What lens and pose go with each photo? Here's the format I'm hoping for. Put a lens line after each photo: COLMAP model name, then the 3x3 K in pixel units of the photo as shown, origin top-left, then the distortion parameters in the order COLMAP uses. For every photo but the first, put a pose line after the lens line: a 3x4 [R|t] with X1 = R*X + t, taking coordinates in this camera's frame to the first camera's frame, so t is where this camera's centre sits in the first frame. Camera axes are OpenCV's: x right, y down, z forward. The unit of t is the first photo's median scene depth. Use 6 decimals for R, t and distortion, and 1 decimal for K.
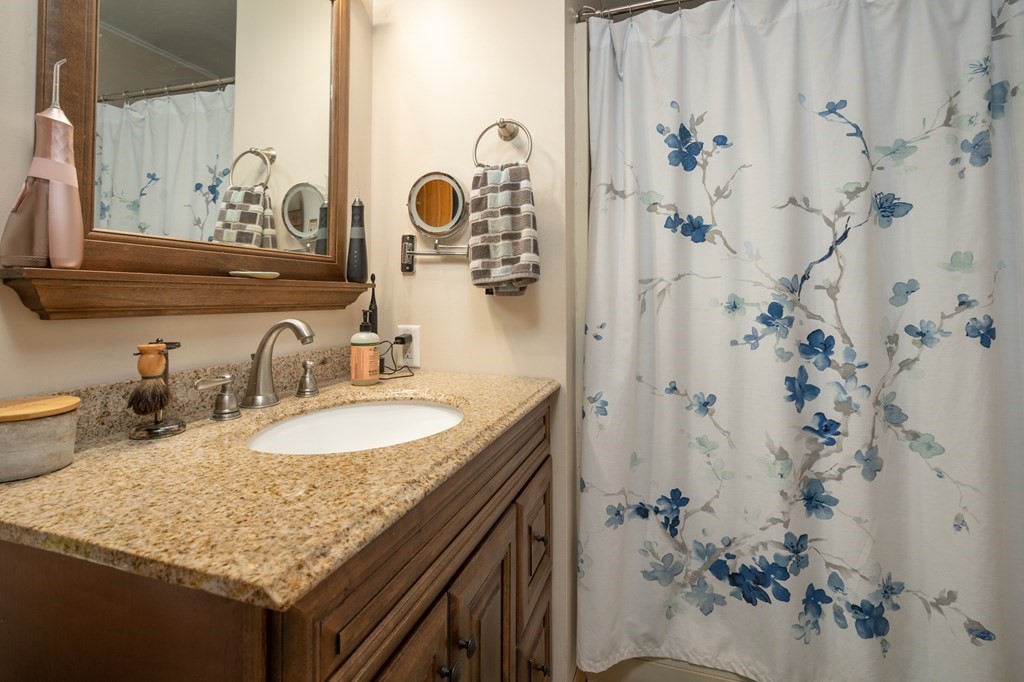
lens RADIAL K [[471.9, 0, 513.1], [0, 471.9, 282.6], [0, 0, 1]] dist [-0.008709, 0.004348]
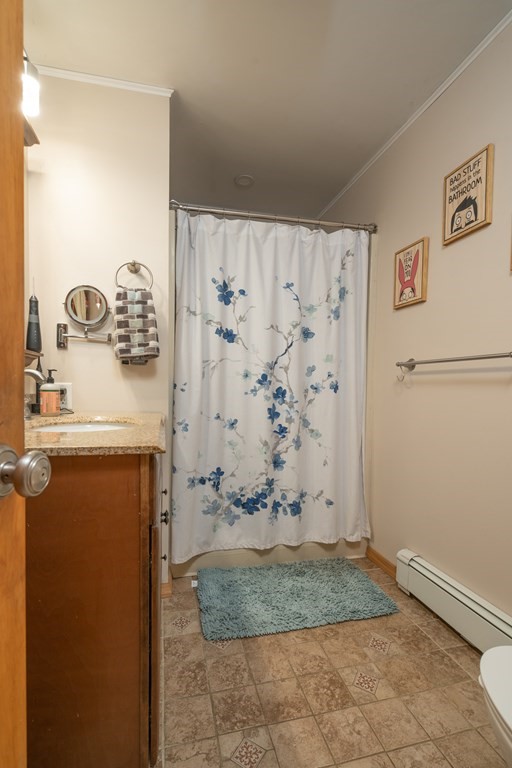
lens RADIAL K [[353.9, 0, 252.4], [0, 353.9, 387.1], [0, 0, 1]] dist [-0.008709, 0.004348]
pose [[0.845171, 0.009956, 0.534403, -0.340493], [-0.030308, 0.999111, 0.029319, 0.056899], [-0.533635, -0.040976, 0.844721, -0.323224]]
